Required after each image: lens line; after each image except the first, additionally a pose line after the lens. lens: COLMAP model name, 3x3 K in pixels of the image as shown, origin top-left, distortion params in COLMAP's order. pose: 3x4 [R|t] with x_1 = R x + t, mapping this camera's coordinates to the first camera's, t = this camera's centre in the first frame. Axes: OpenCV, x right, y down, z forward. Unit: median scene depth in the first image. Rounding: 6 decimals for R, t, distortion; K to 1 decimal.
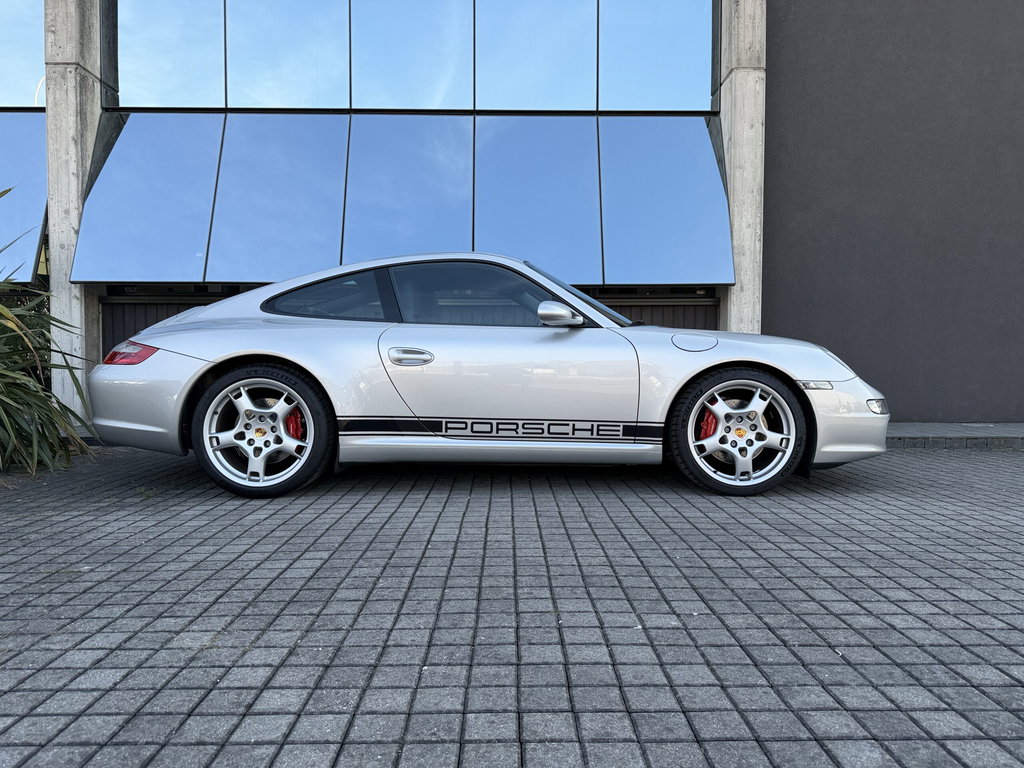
lens RADIAL K [[714.8, 0, 512.0], [0, 714.8, 384.0], [0, 0, 1]] dist [0.093879, -0.130795]
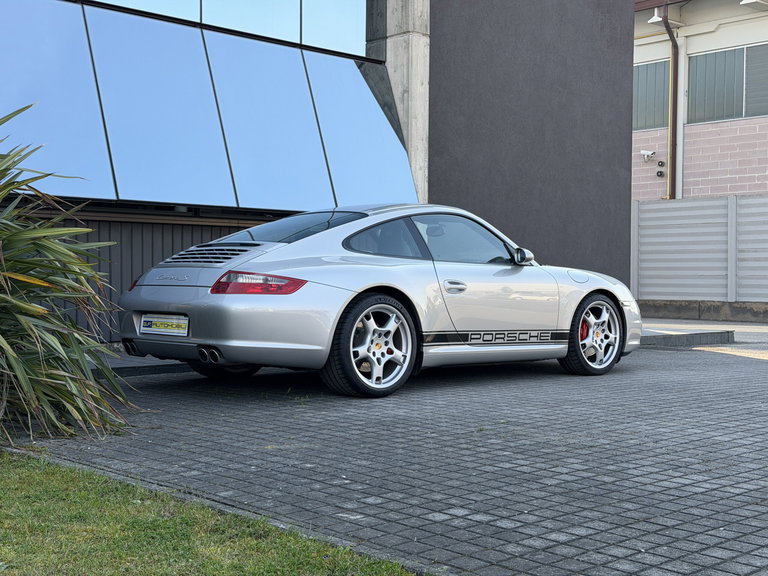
lens RADIAL K [[1065.6, 0, 384.0], [0, 1065.6, 288.0], [0, 0, 1]] dist [0.153433, -0.072463]
pose [[0.733733, -0.003555, 0.679428, -1.608741], [0.014398, 0.999843, -0.010318, -0.016868], [-0.679285, 0.017353, 0.733669, -0.395774]]
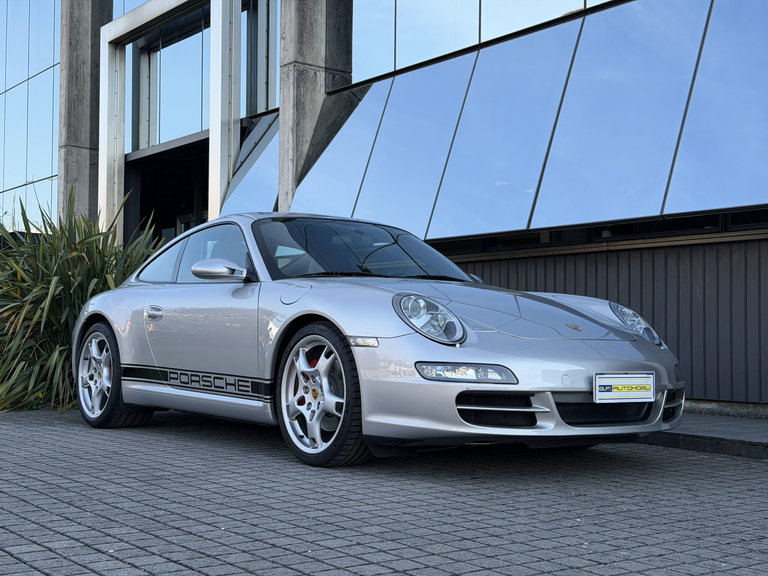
lens RADIAL K [[1057.2, 0, 384.0], [0, 1057.2, 288.0], [0, 0, 1]] dist [0.002019, -0.015990]
pose [[0.597579, -0.033236, -0.801121, 1.417289], [-0.032240, 0.997337, -0.065425, 0.019400], [0.801162, 0.064924, 0.594915, 0.283036]]
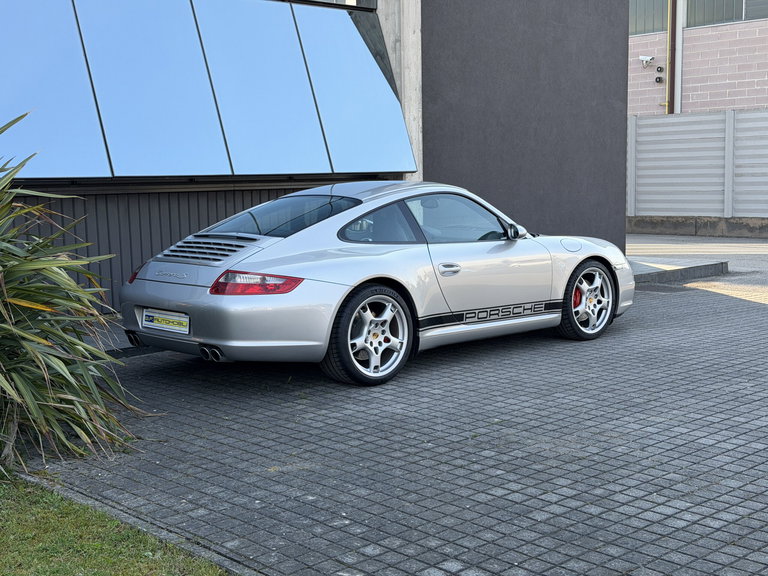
lens RADIAL K [[1065.6, 0, 384.0], [0, 1065.6, 288.0], [0, 0, 1]] dist [0.153433, -0.072463]
pose [[0.732567, -0.089859, 0.674738, -1.620902], [0.038843, 0.995152, 0.090358, -0.192717], [-0.679586, -0.039985, 0.732505, -0.427475]]
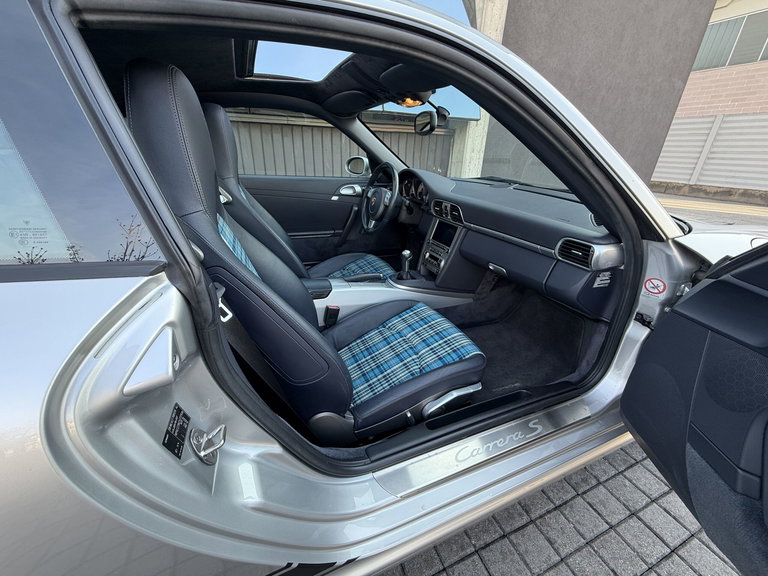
lens RADIAL K [[306.9, 0, 384.0], [0, 306.9, 288.0], [0, 0, 1]] dist [-0.000817, 0.000046]
pose [[0.922605, -0.130148, 0.363127, -0.126264], [-0.022638, 0.921473, 0.387783, -0.127033], [-0.385081, -0.365991, 0.847209, 0.906611]]
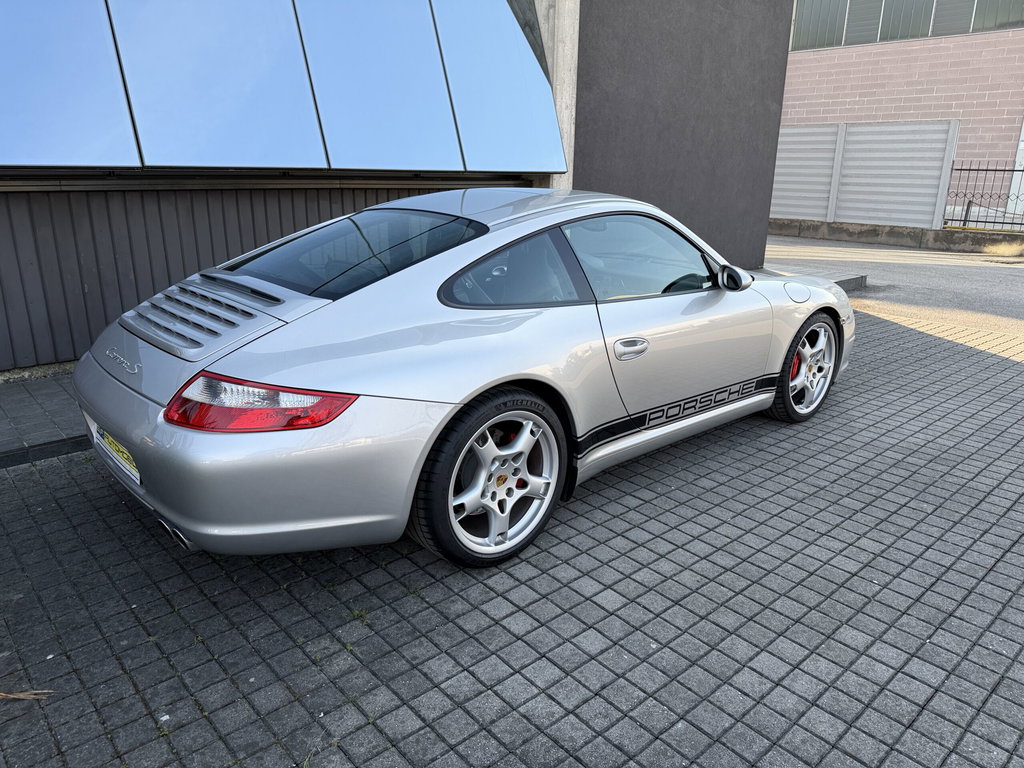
lens RADIAL K [[710.2, 0, 512.0], [0, 710.2, 384.0], [0, 0, 1]] dist [0.150323, -0.270478]
pose [[0.747350, -0.182178, 0.638967, -0.775239], [0.004652, 0.963088, 0.269147, -0.219919], [-0.664414, -0.198175, 0.720611, 0.483570]]
